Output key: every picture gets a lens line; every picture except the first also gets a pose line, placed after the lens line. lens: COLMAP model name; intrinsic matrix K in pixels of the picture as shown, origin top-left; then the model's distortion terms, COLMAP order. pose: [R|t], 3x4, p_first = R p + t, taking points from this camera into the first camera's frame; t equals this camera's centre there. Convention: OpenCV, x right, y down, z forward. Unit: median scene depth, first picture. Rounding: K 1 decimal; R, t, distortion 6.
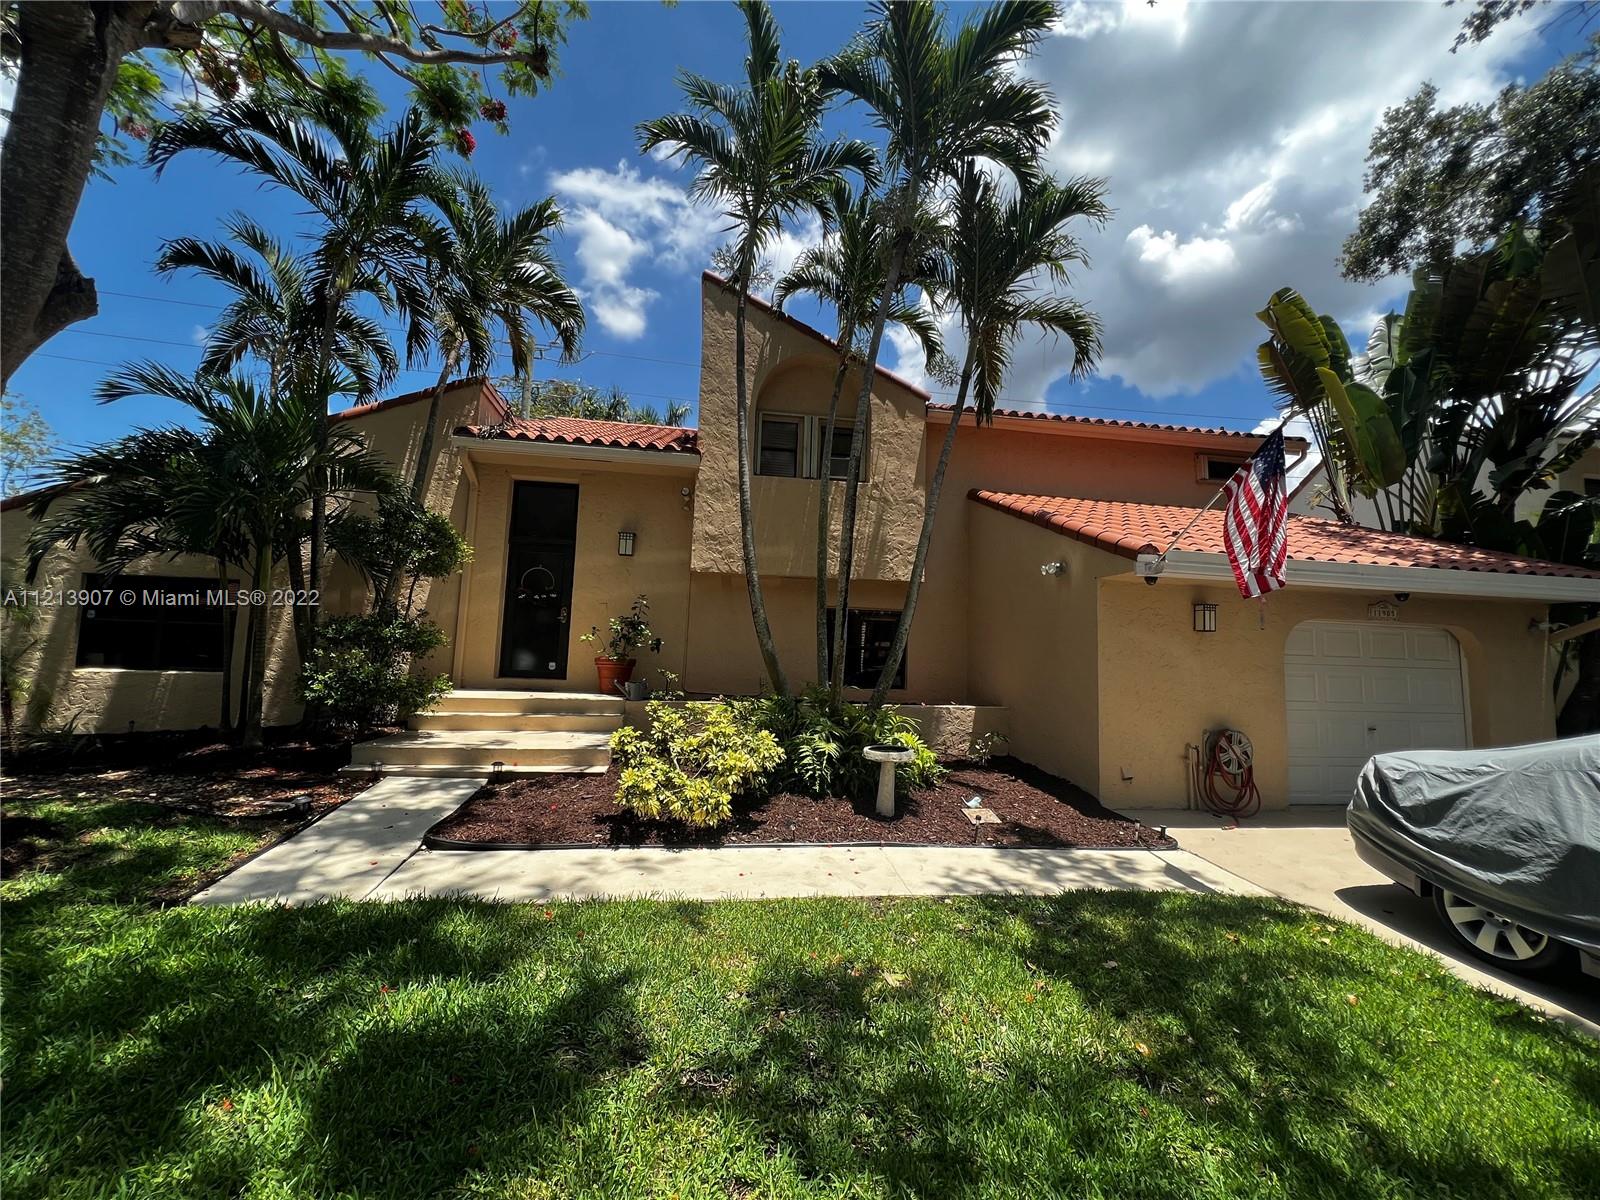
lens RADIAL K [[643.9, 0, 806.4], [0, 643.9, 597.7], [0, 0, 1]] dist [-0.003131, 0.000640]
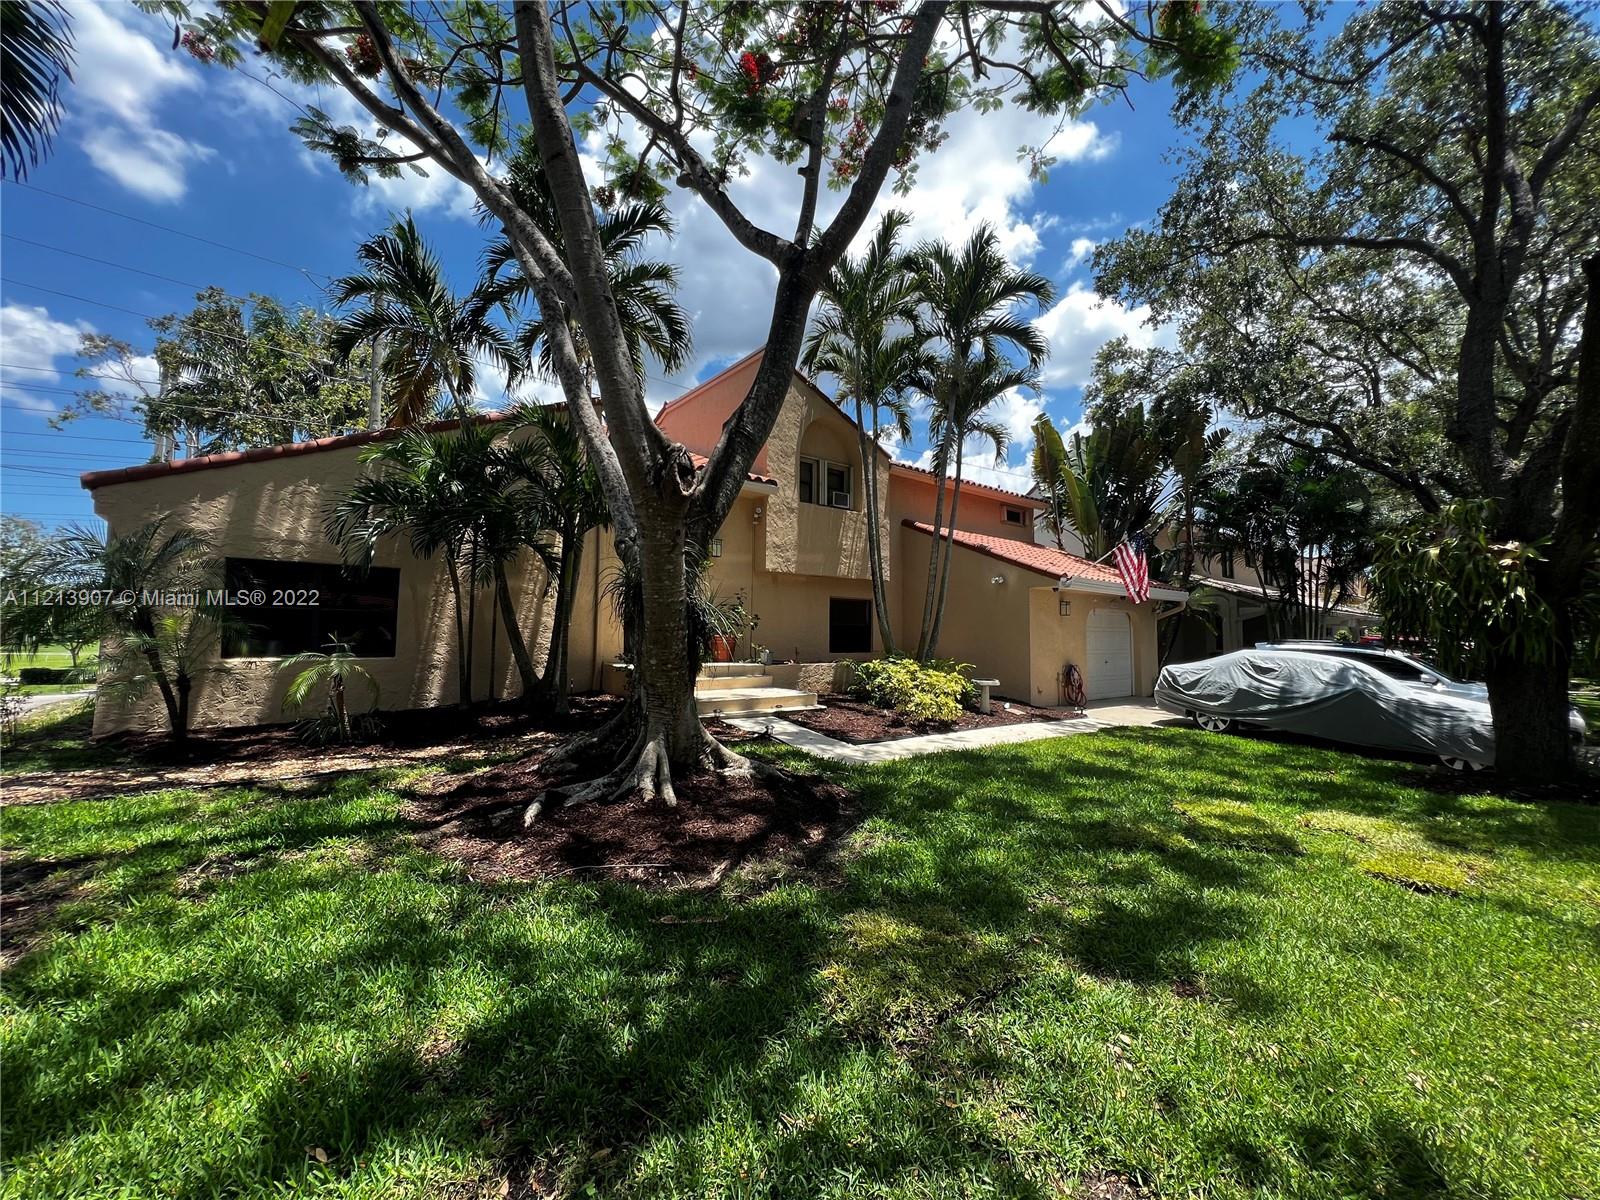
lens RADIAL K [[643.9, 0, 786.1], [0, 643.9, 601.2], [0, 0, 1]] dist [-0.003131, 0.000640]
pose [[0.862544, 0.004956, 0.505957, -0.935531], [-0.029696, 0.998724, 0.040841, -0.038177], [-0.505109, -0.050251, 0.861591, -0.222833]]
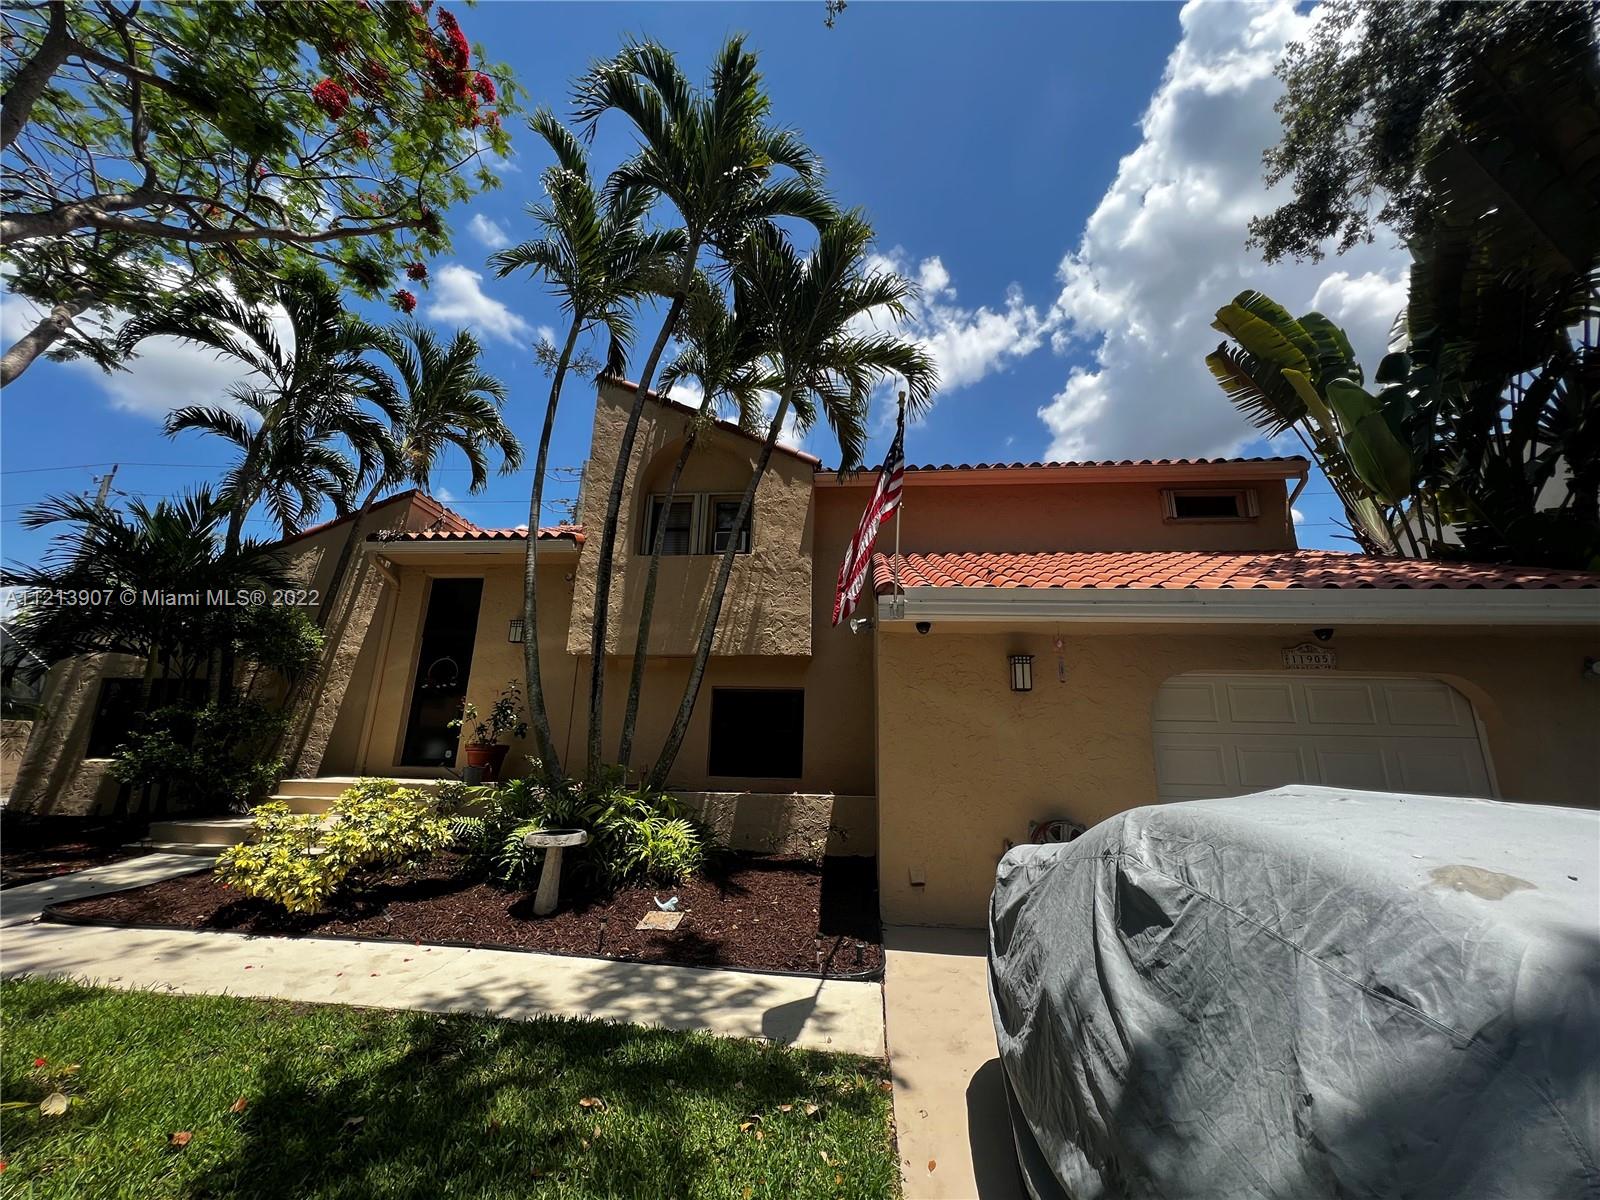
lens RADIAL K [[643.9, 0, 800.4], [0, 643.9, 594.3], [0, 0, 1]] dist [-0.003131, 0.000640]
pose [[0.969094, -0.070243, -0.236479, 0.412836], [0.030175, 0.985160, -0.168967, 0.046147], [0.244839, 0.156609, 0.956832, 0.123551]]
